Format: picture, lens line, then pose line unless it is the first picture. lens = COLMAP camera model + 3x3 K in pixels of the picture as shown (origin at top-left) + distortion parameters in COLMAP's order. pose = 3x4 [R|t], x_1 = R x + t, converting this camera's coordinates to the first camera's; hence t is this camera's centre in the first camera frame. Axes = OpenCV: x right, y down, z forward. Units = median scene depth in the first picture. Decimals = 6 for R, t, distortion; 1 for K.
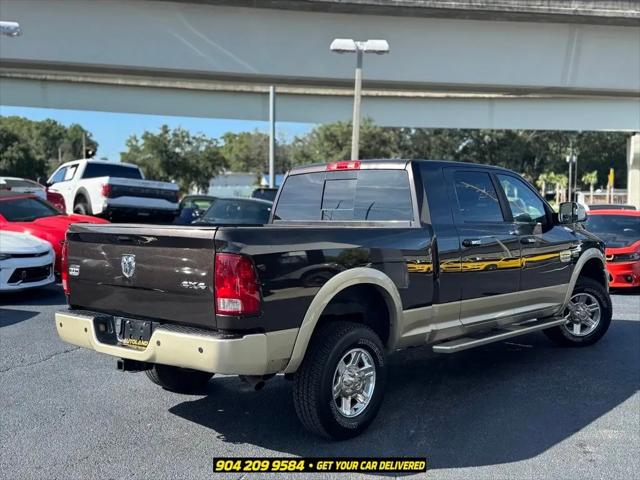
lens RADIAL K [[710.0, 0, 320.0], [0, 710.0, 240.0], [0, 0, 1]] dist [0.119857, -0.052710]
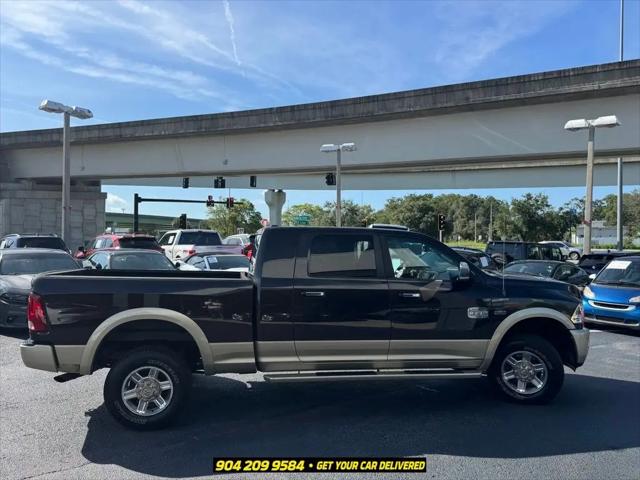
lens RADIAL K [[489.7, 0, 320.0], [0, 489.7, 240.0], [0, 0, 1]] dist [0.012213, -0.000550]
pose [[0.792095, -0.002980, -0.610390, 0.195033], [-0.040453, 0.997533, -0.057365, -0.011341], [0.609056, 0.070130, 0.790021, 0.091101]]
